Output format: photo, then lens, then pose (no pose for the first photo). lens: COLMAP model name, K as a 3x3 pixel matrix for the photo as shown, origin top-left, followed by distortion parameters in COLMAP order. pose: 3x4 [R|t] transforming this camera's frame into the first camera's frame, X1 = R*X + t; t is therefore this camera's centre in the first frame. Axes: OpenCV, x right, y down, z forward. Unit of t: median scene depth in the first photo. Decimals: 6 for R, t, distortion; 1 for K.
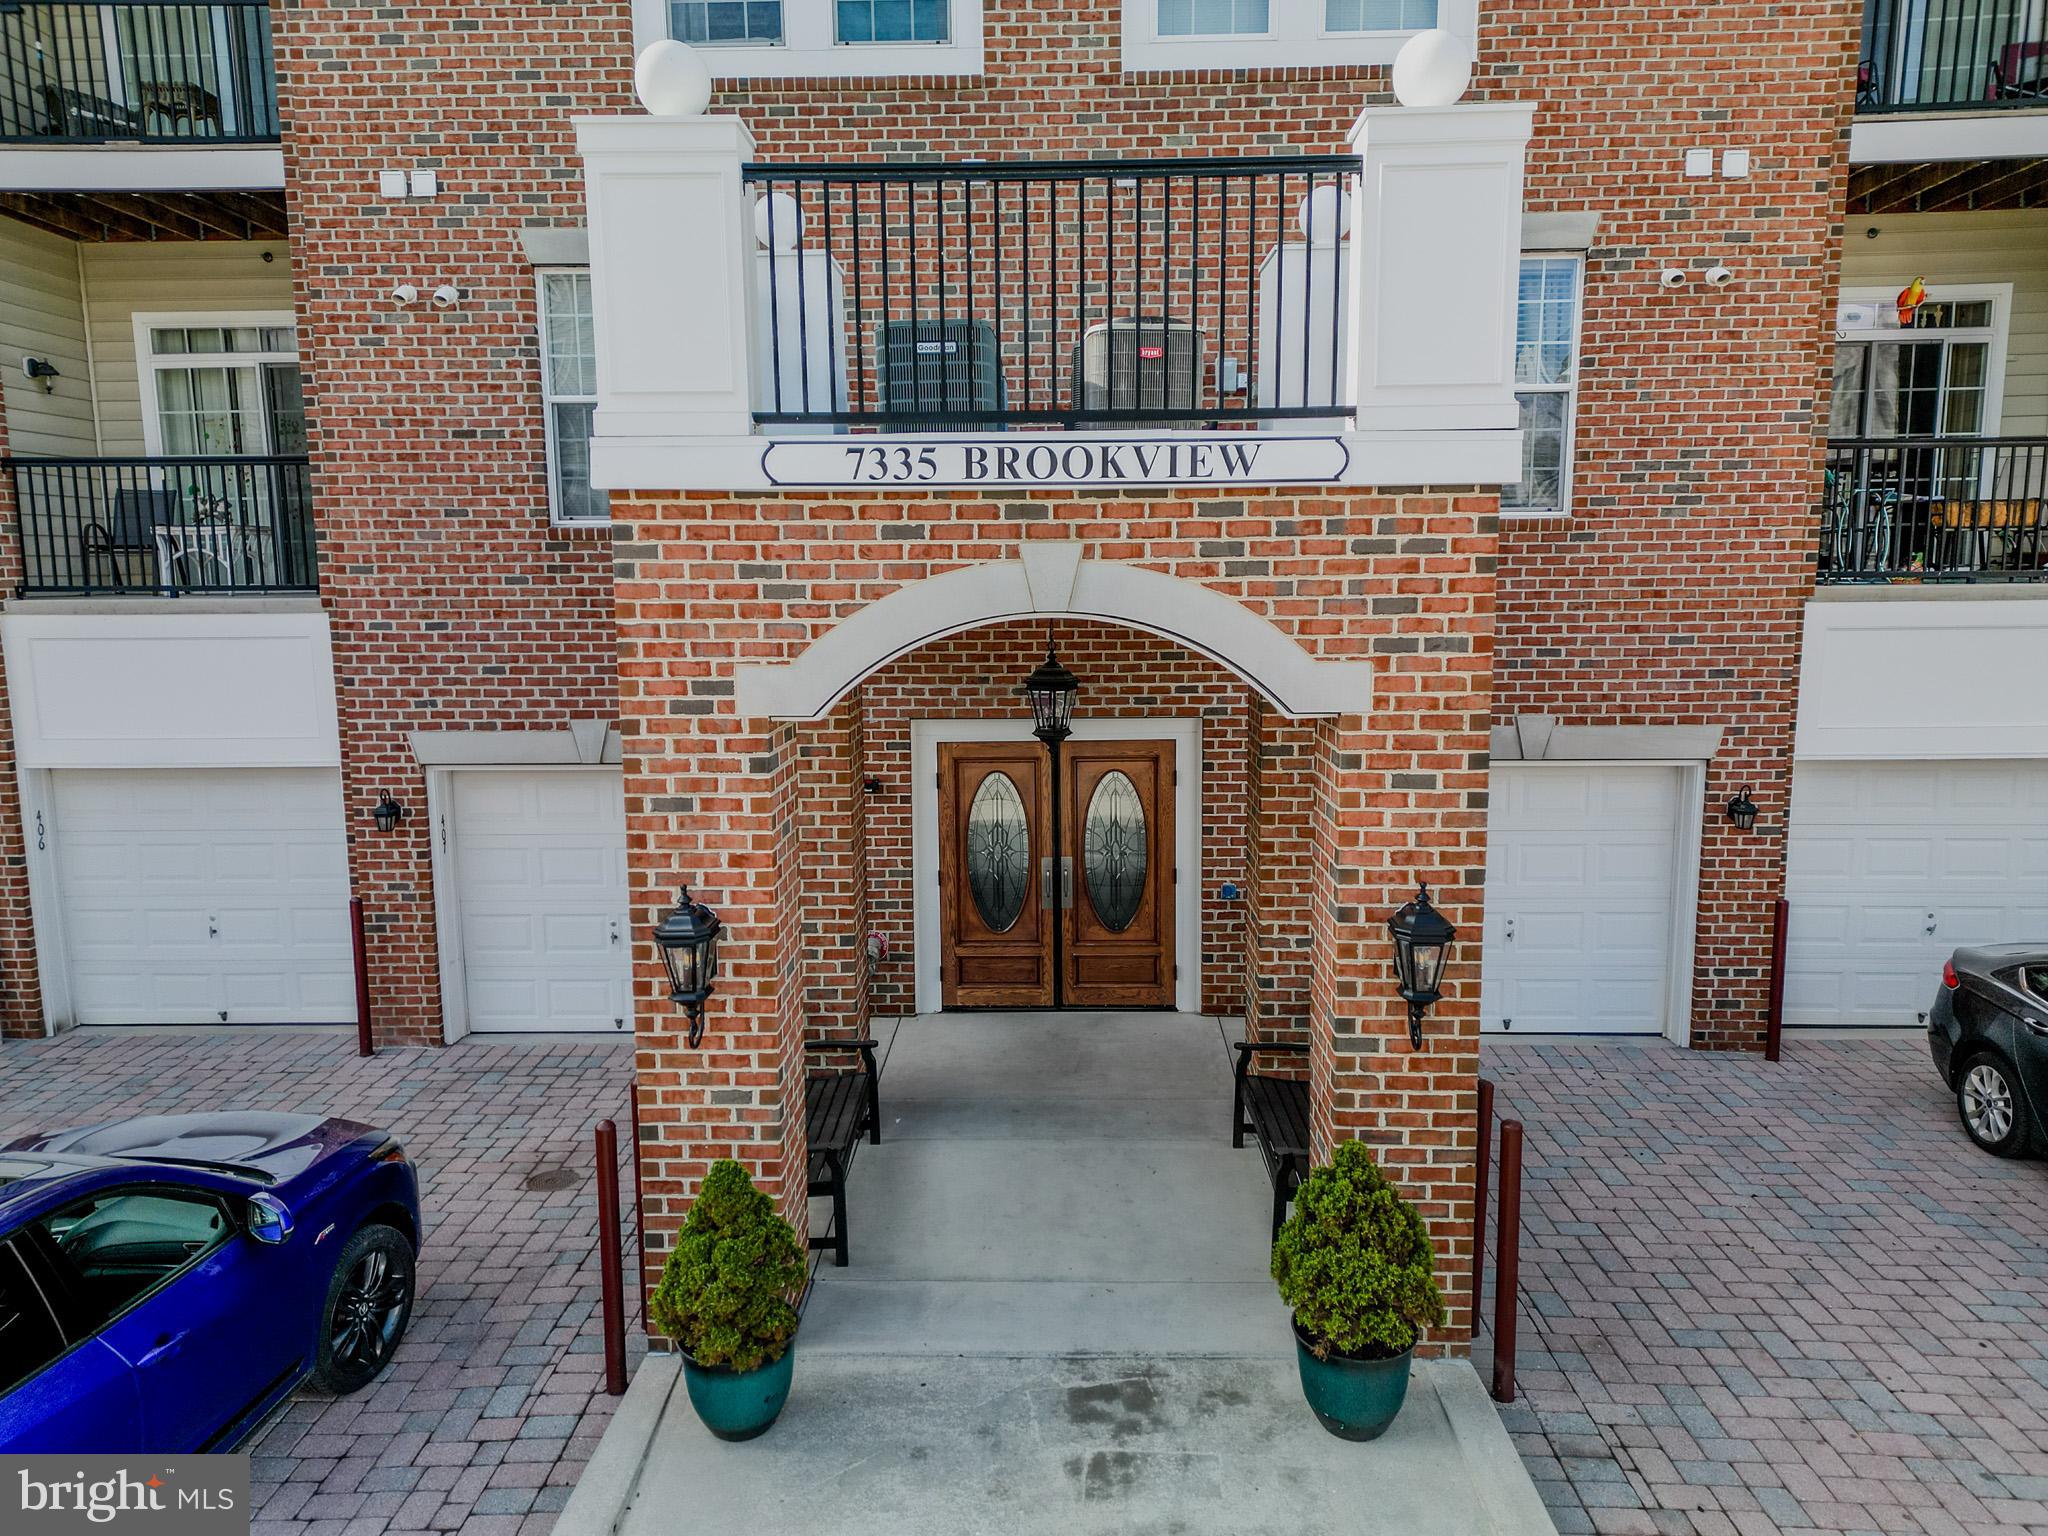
lens RADIAL K [[1445.7, 0, 1027.5], [0, 1445.7, 781.4], [0, 0, 1]] dist [0.088302, -0.089155]
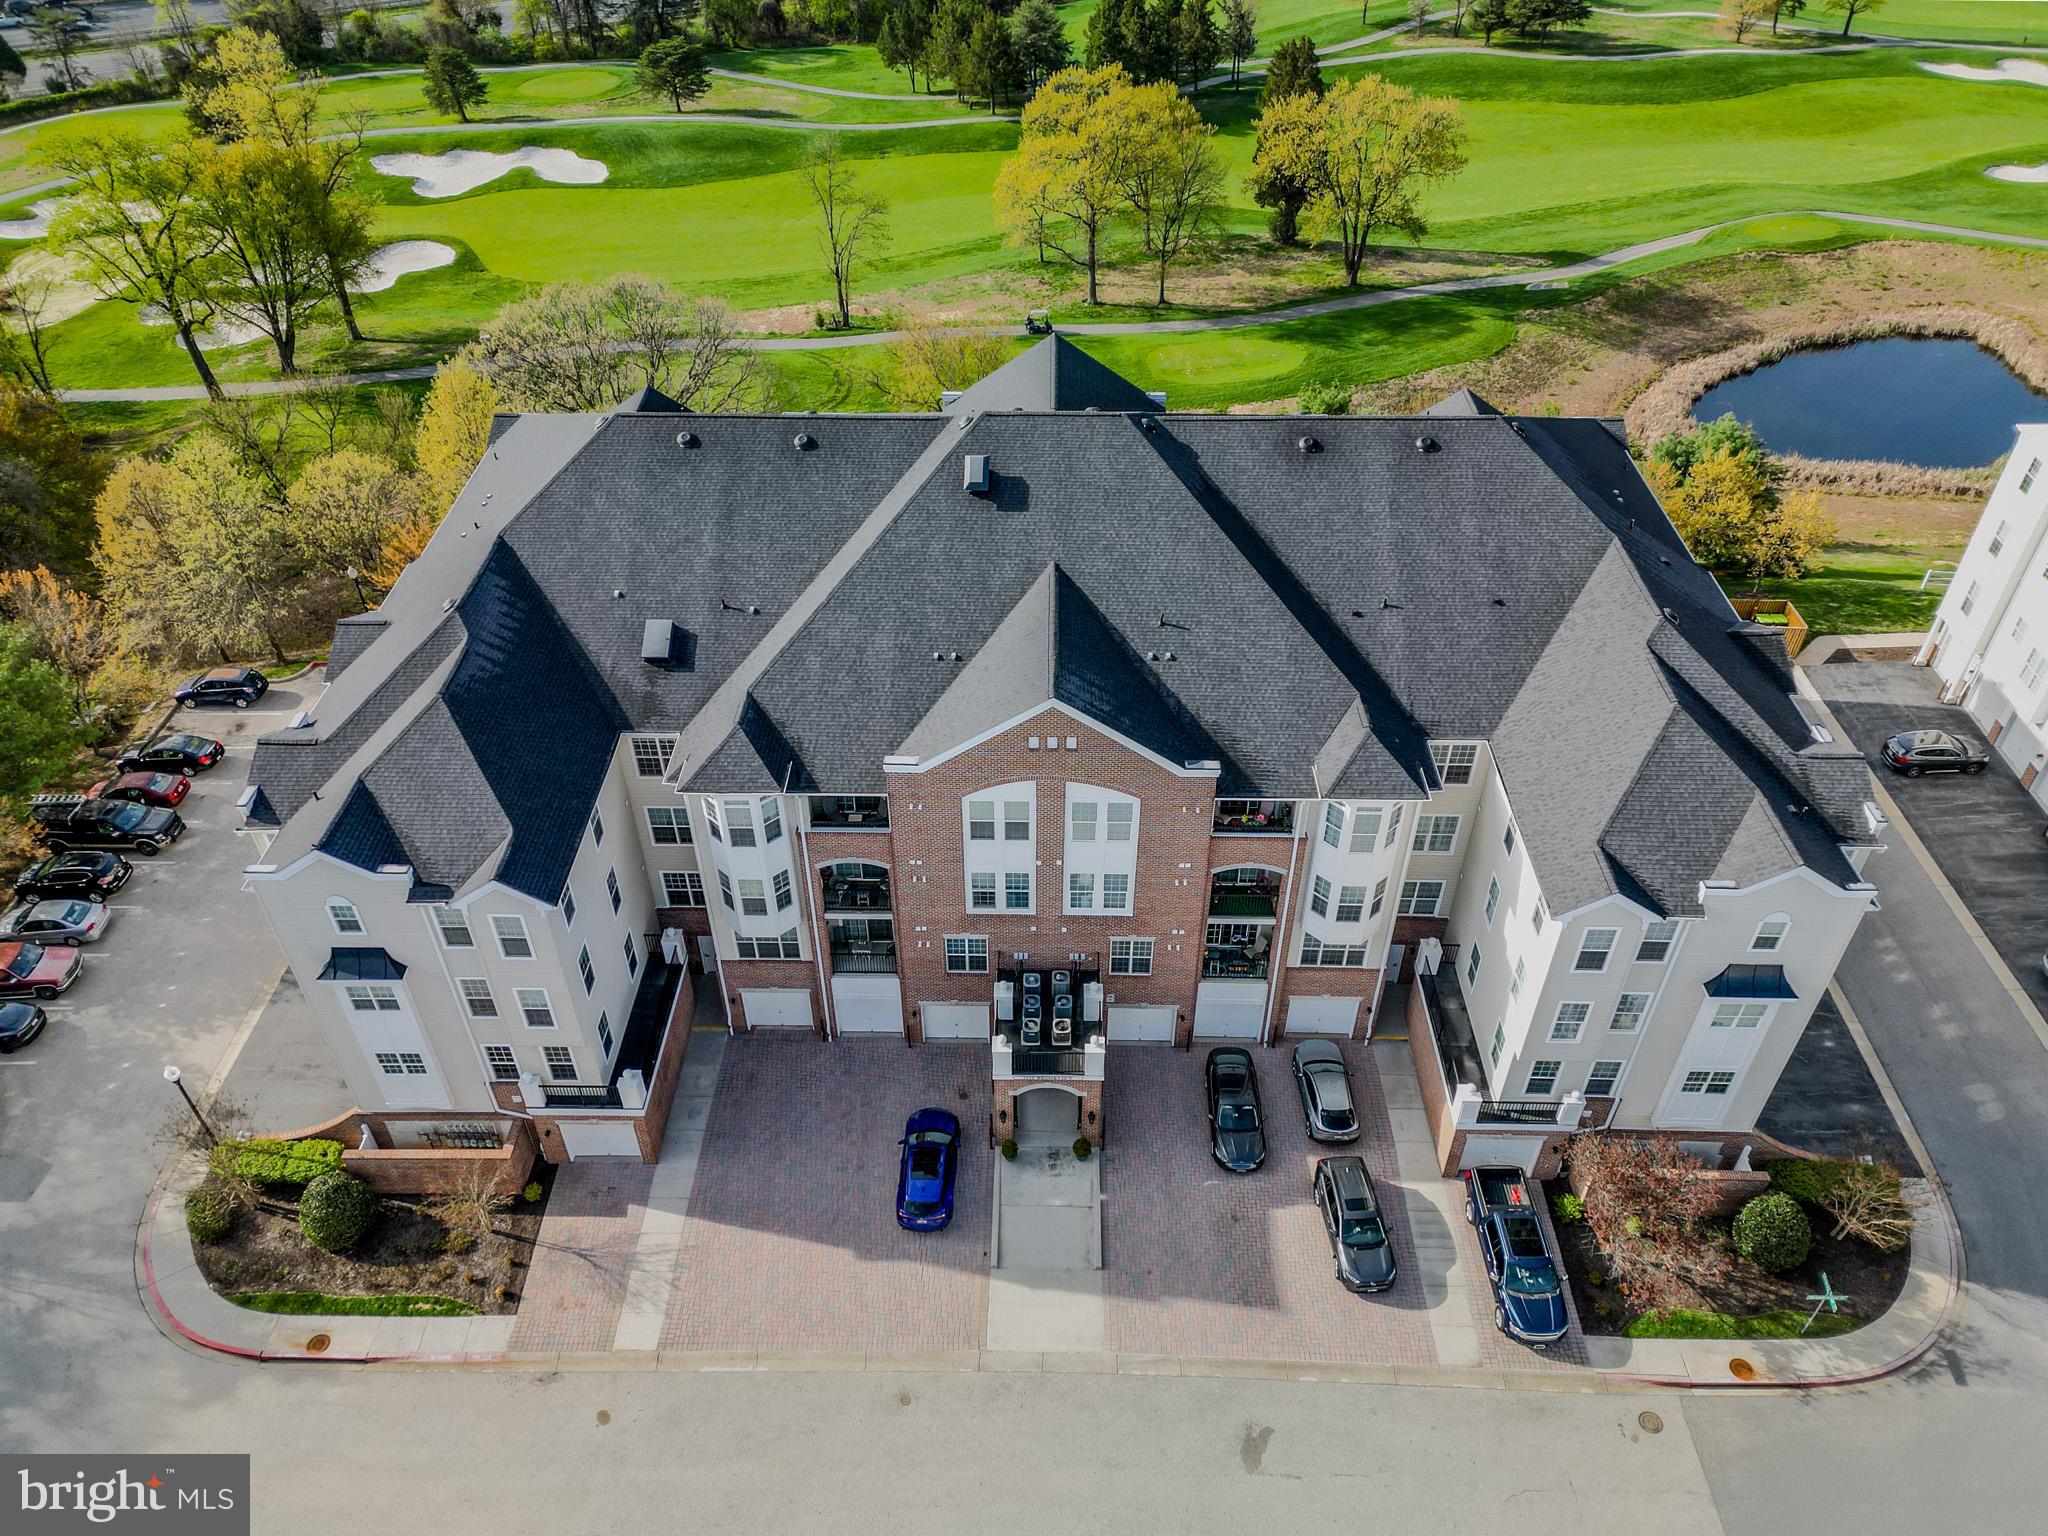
lens RADIAL K [[1445.7, 0, 1027.5], [0, 1445.7, 781.4], [0, 0, 1]] dist [0.088302, -0.089155]
pose [[0.999988, 0.003108, 0.003687, -0.078159], [-0.004575, 0.852940, 0.521988, -3.453545], [-0.001522, -0.521999, 0.852945, -2.984367]]
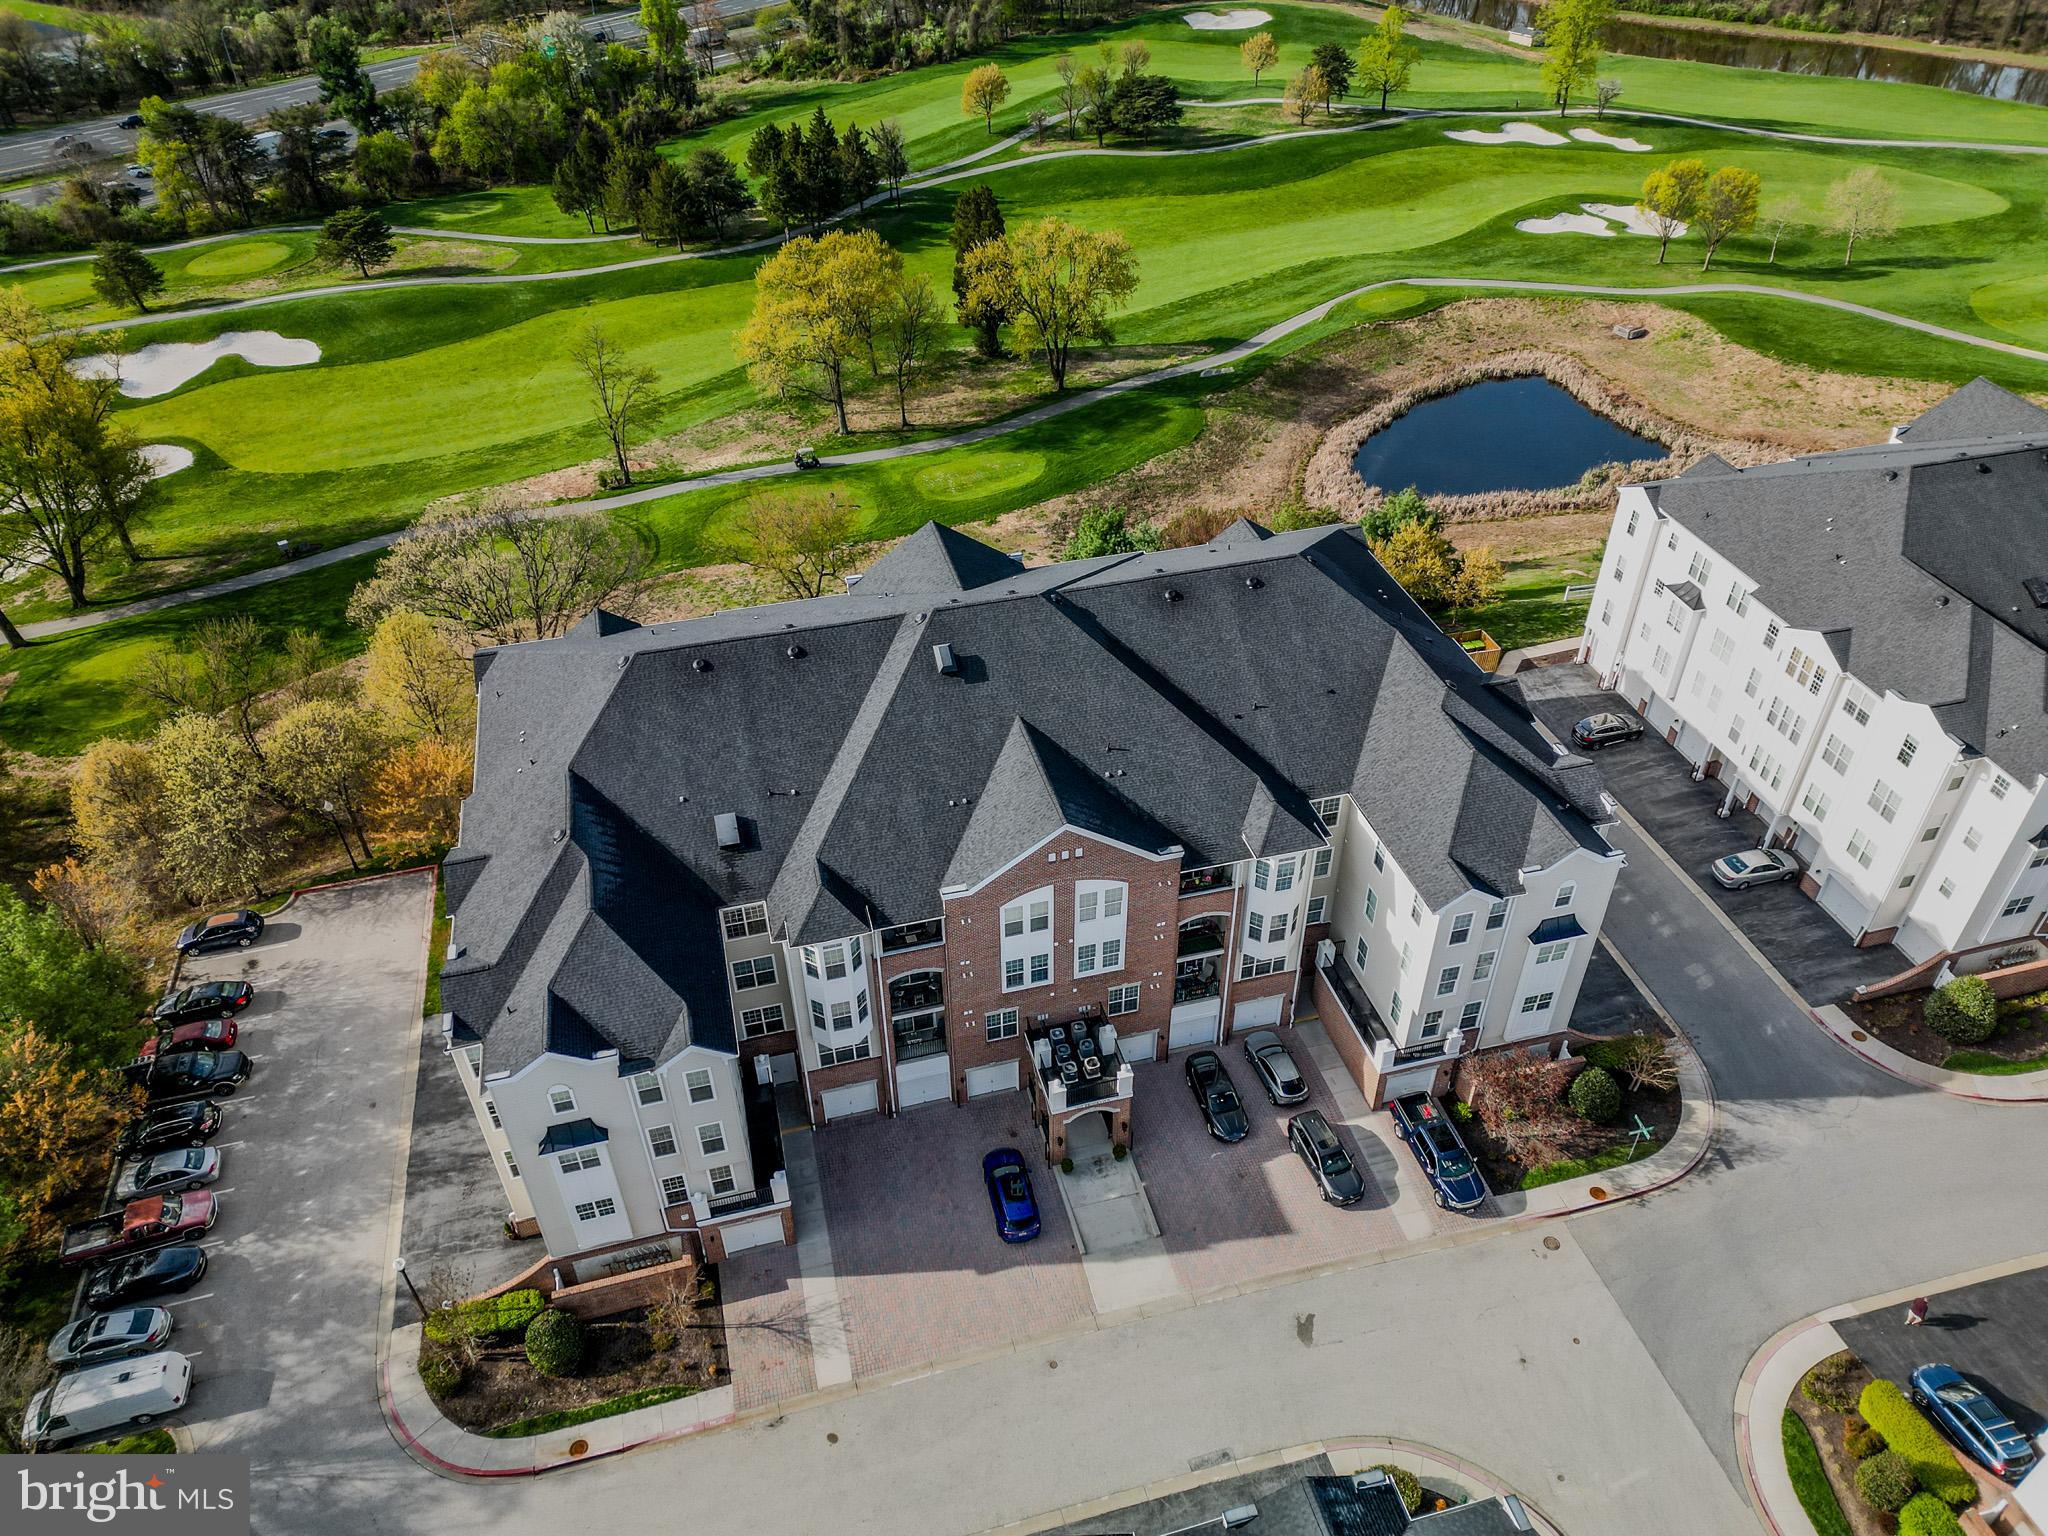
lens RADIAL K [[1445.7, 0, 1027.5], [0, 1445.7, 781.4], [0, 0, 1]] dist [0.088302, -0.089155]
pose [[0.960983, -0.173804, 0.215182, -1.378788], [0.042334, 0.861184, 0.506527, -4.541549], [-0.273348, -0.477655, 0.834941, -3.939671]]
